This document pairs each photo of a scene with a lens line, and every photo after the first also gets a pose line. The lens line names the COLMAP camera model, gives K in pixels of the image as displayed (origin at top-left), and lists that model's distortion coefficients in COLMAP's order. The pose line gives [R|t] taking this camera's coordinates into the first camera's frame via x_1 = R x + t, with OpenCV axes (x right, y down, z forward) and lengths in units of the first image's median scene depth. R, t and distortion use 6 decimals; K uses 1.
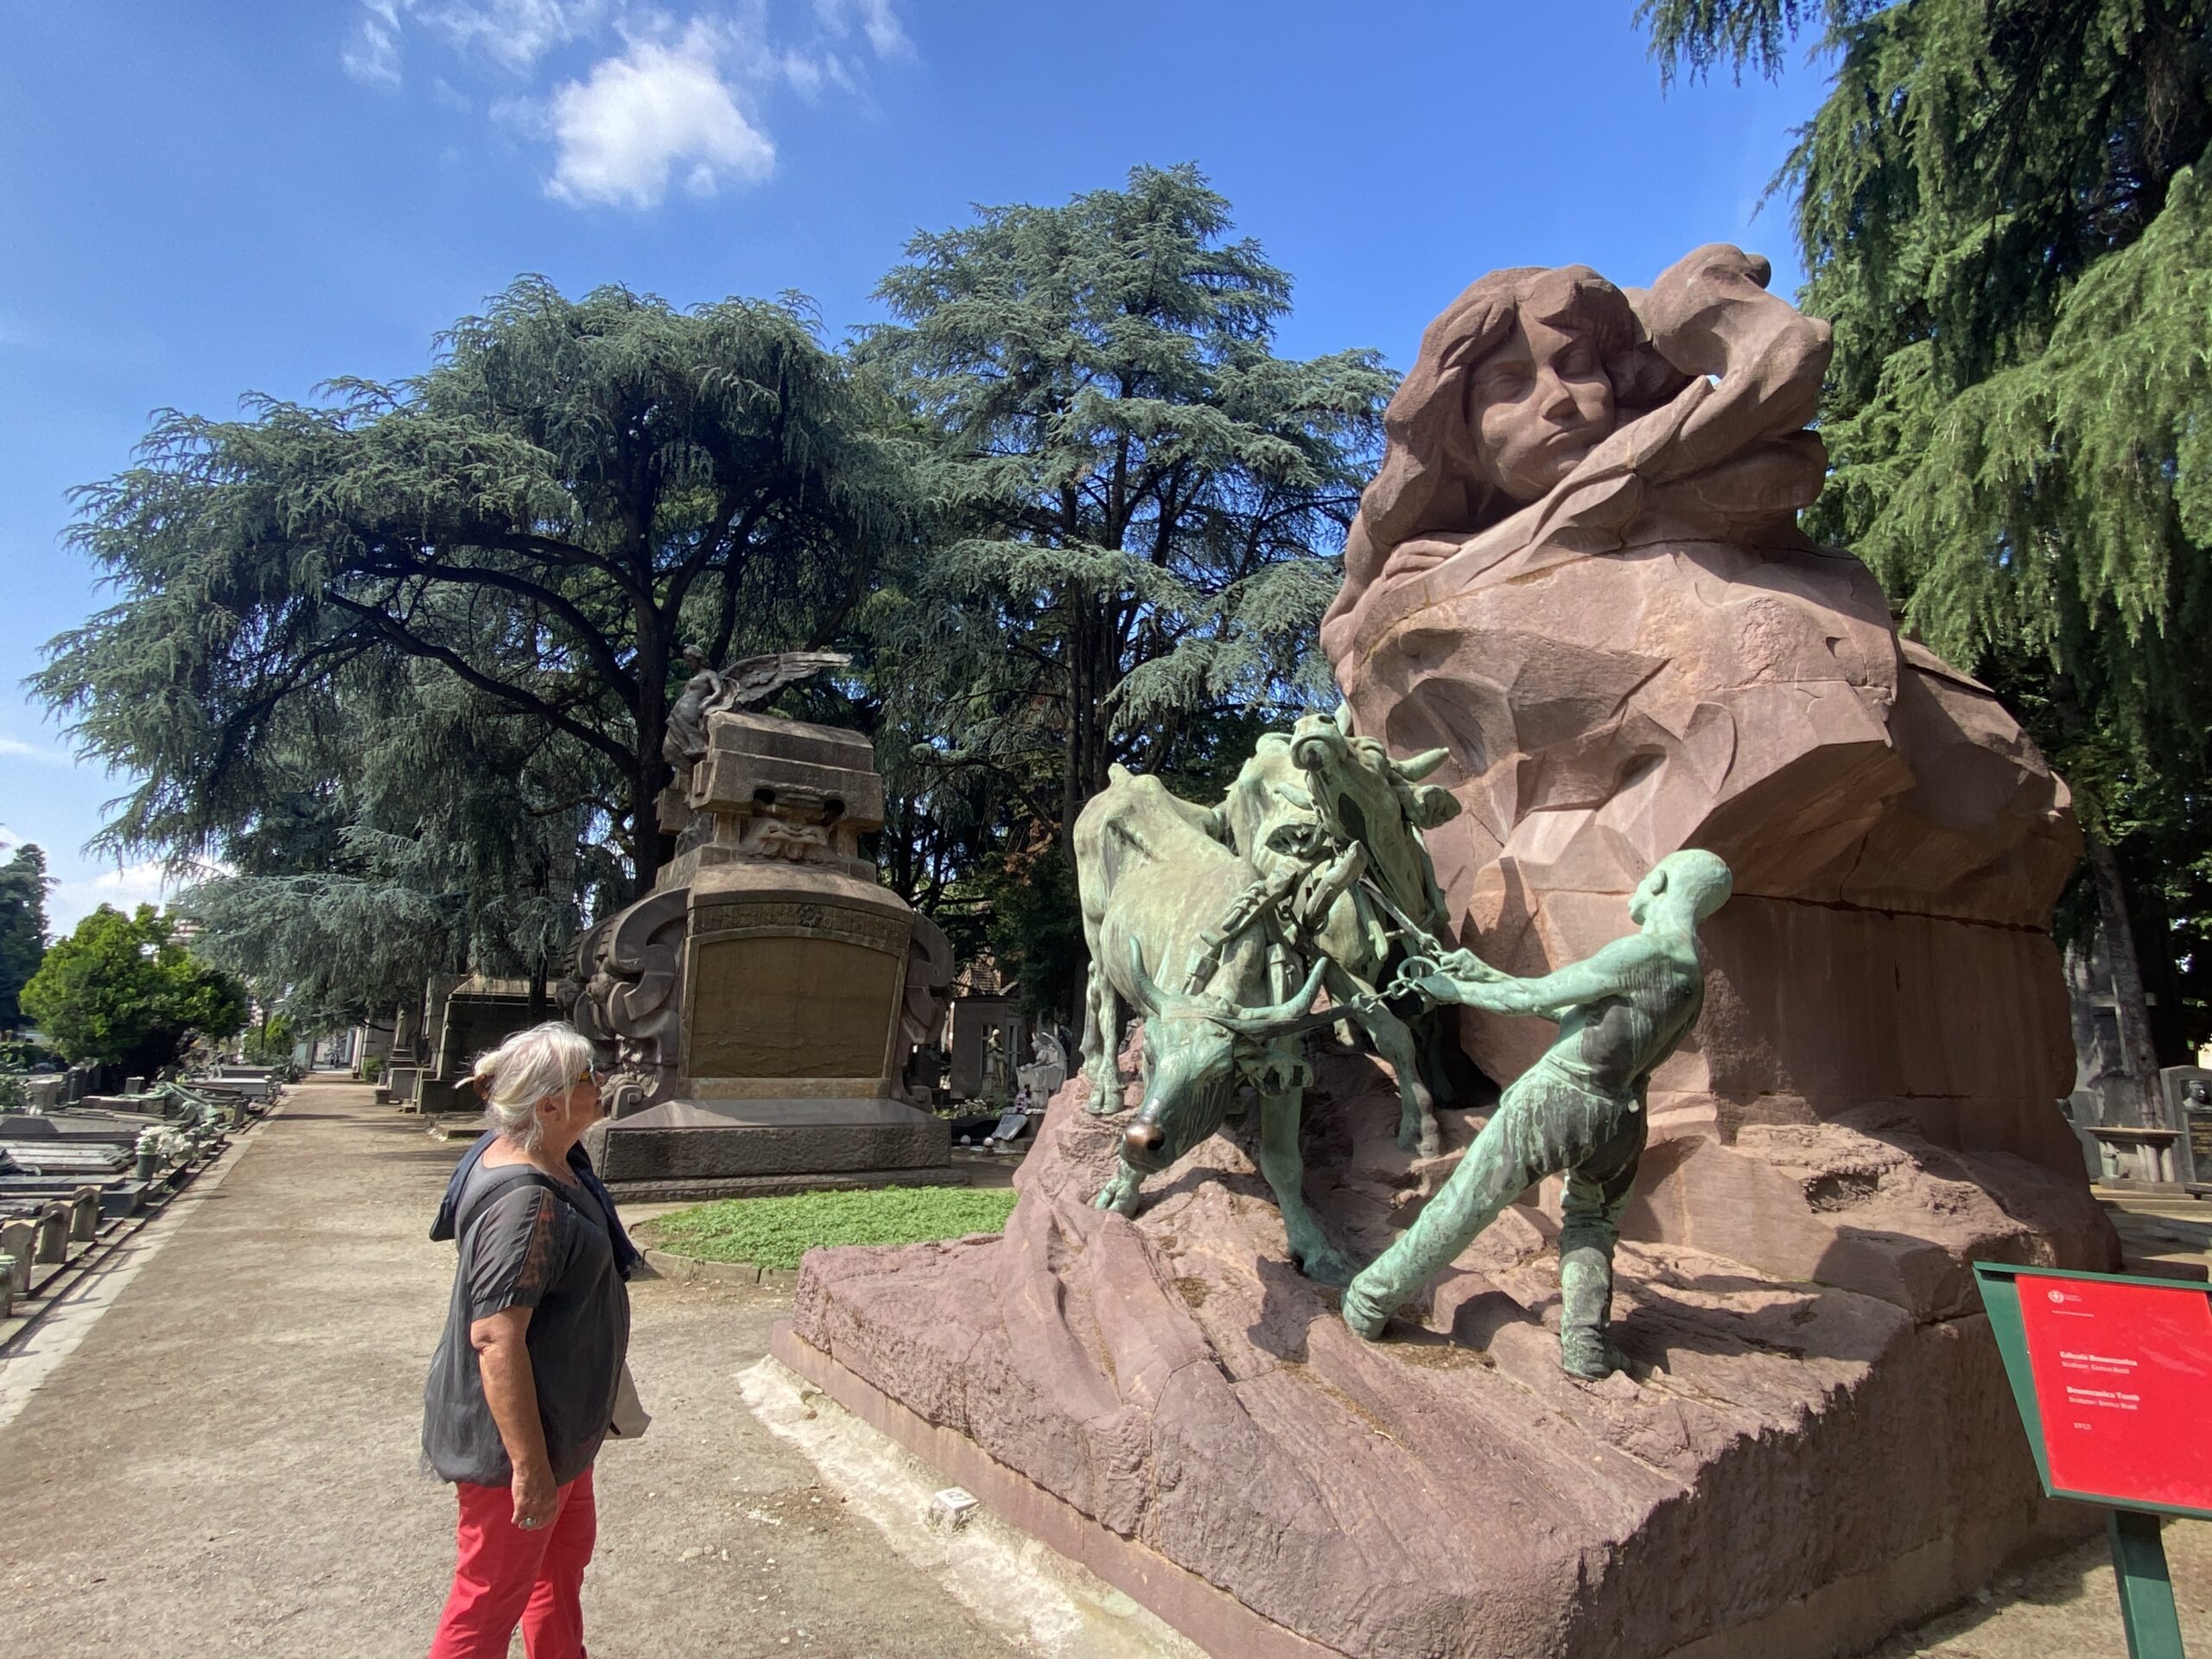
lens RADIAL K [[1162.5, 0, 1102.5], [0, 1162.5, 838.1], [0, 0, 1]] dist [-0.005084, -0.005227]
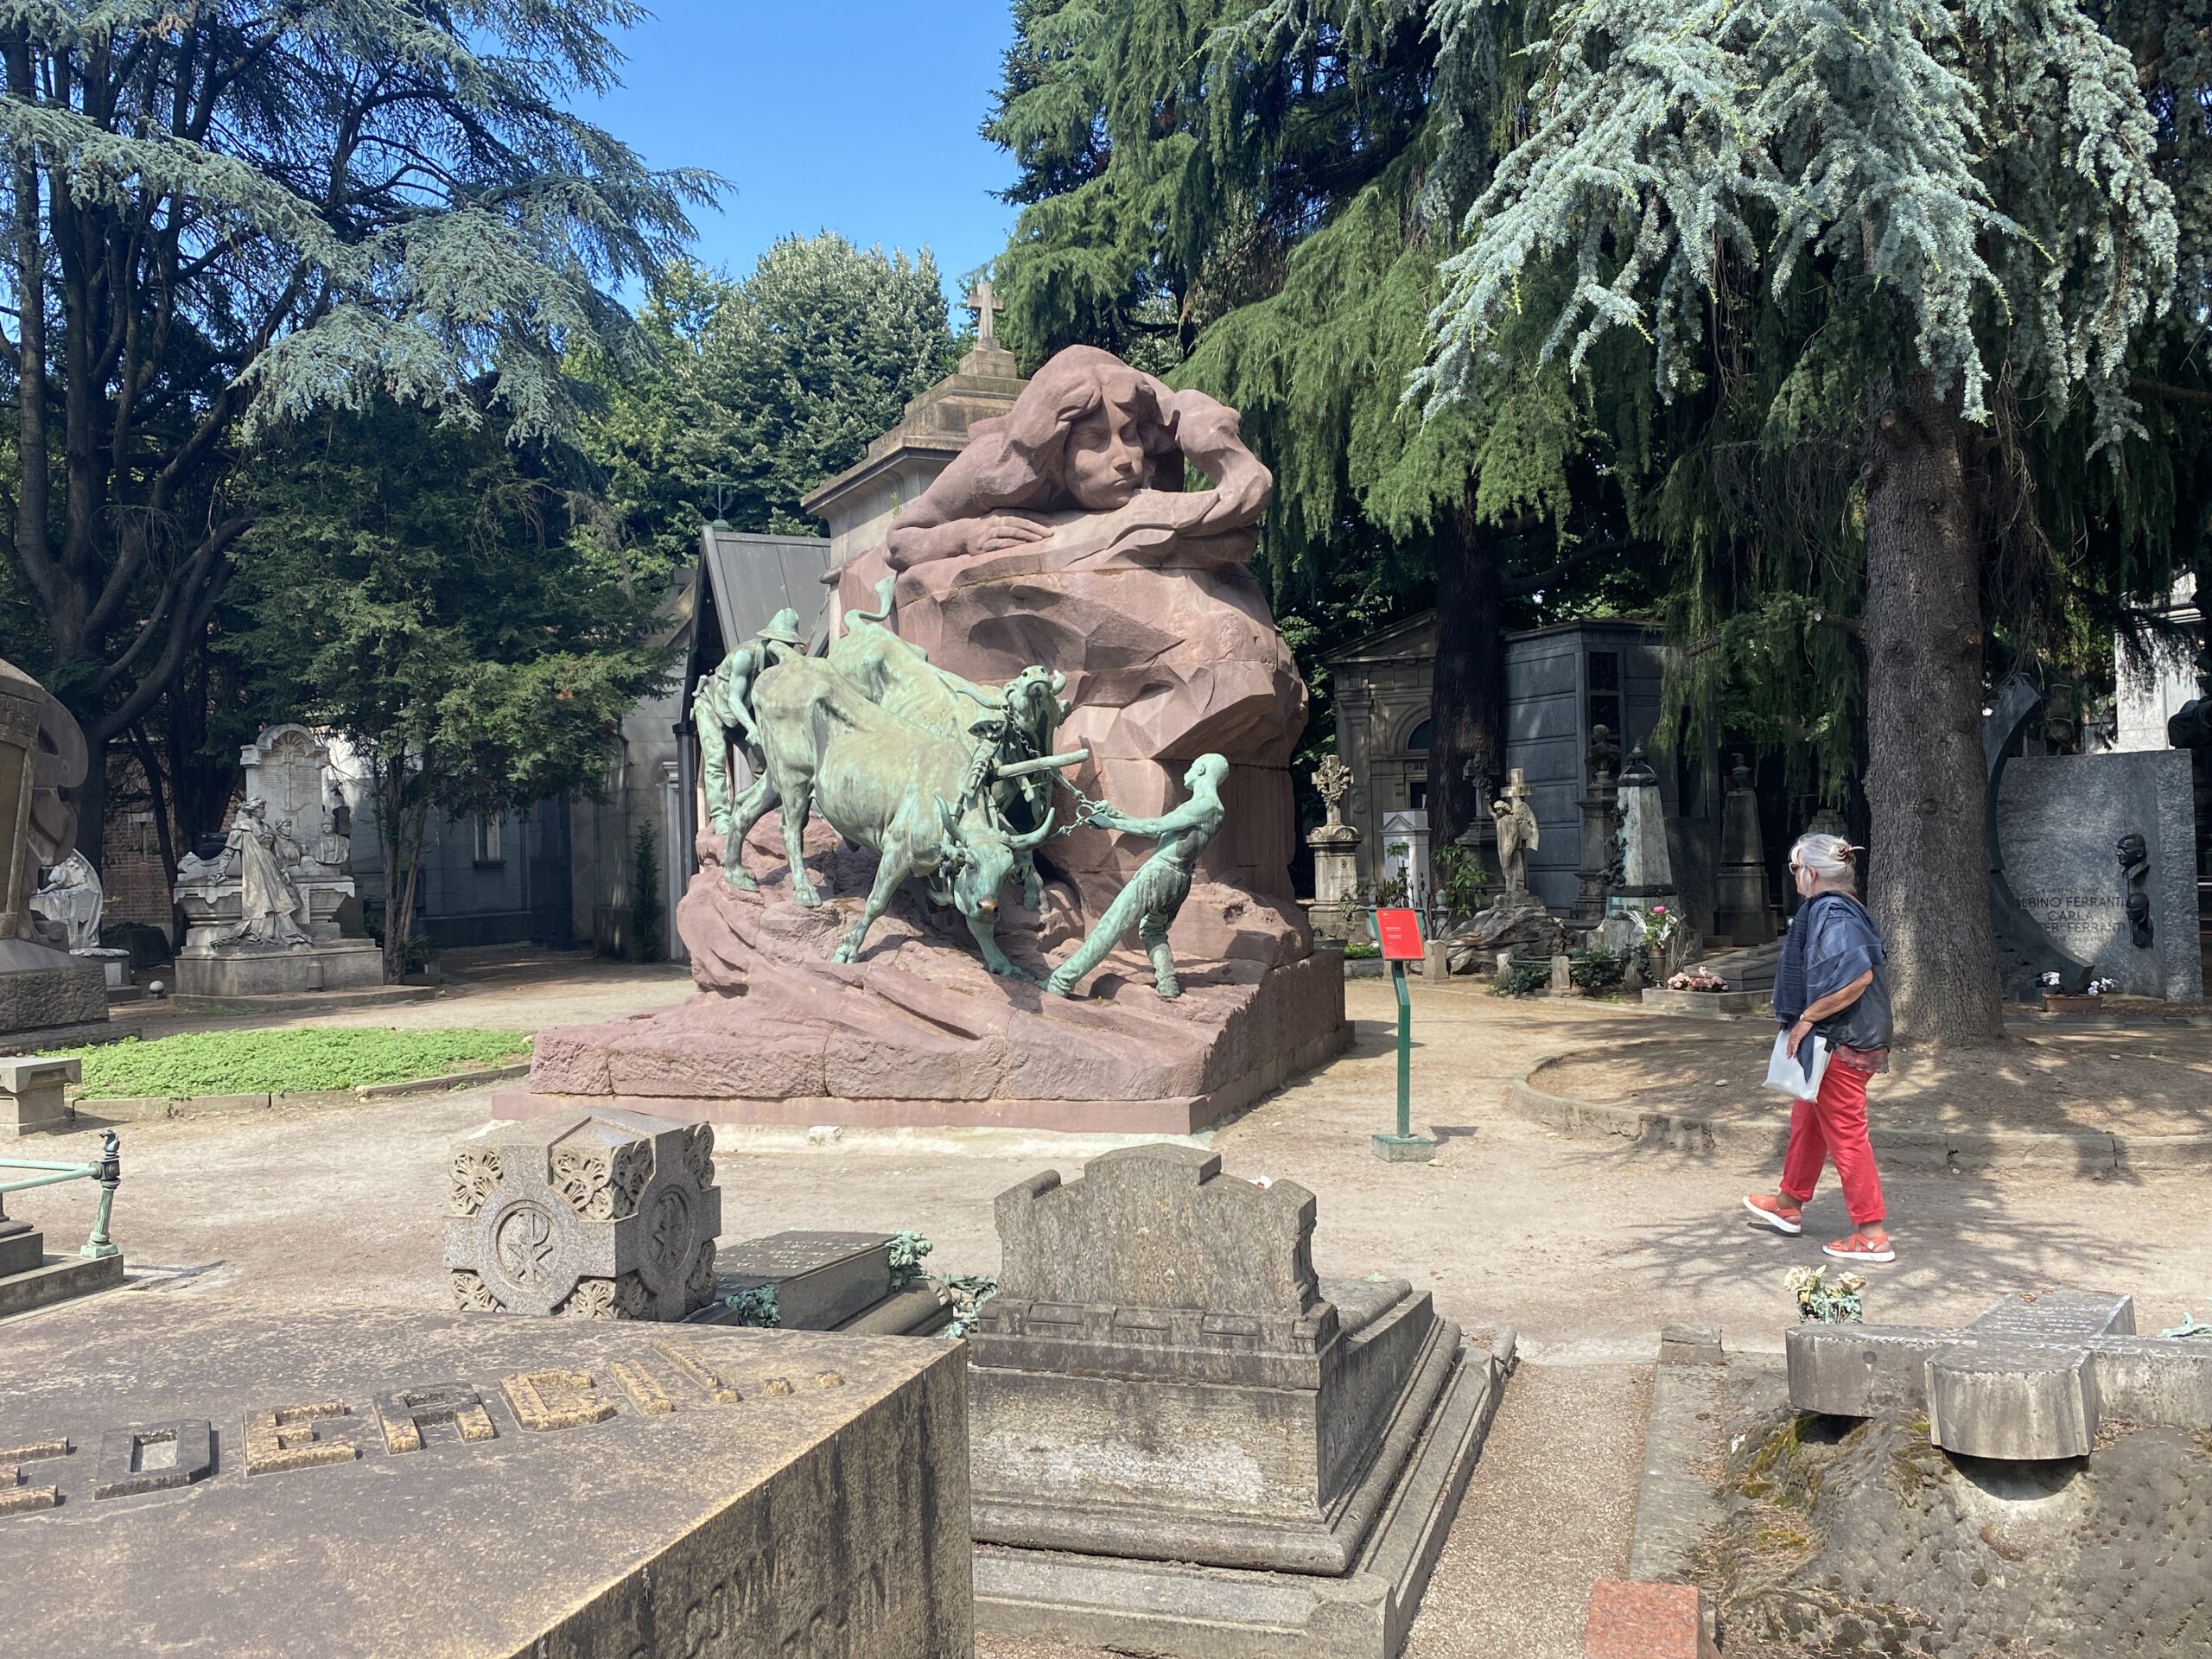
lens RADIAL K [[1866.6, 0, 1105.9], [0, 1866.6, 832.0], [0, 0, 1]] dist [-0.019078, -0.003339]
pose [[0.765068, -0.033091, 0.643099, -1.407426], [-0.081693, 0.985622, 0.147903, -0.258739], [-0.638746, -0.165692, 0.751365, -1.106890]]
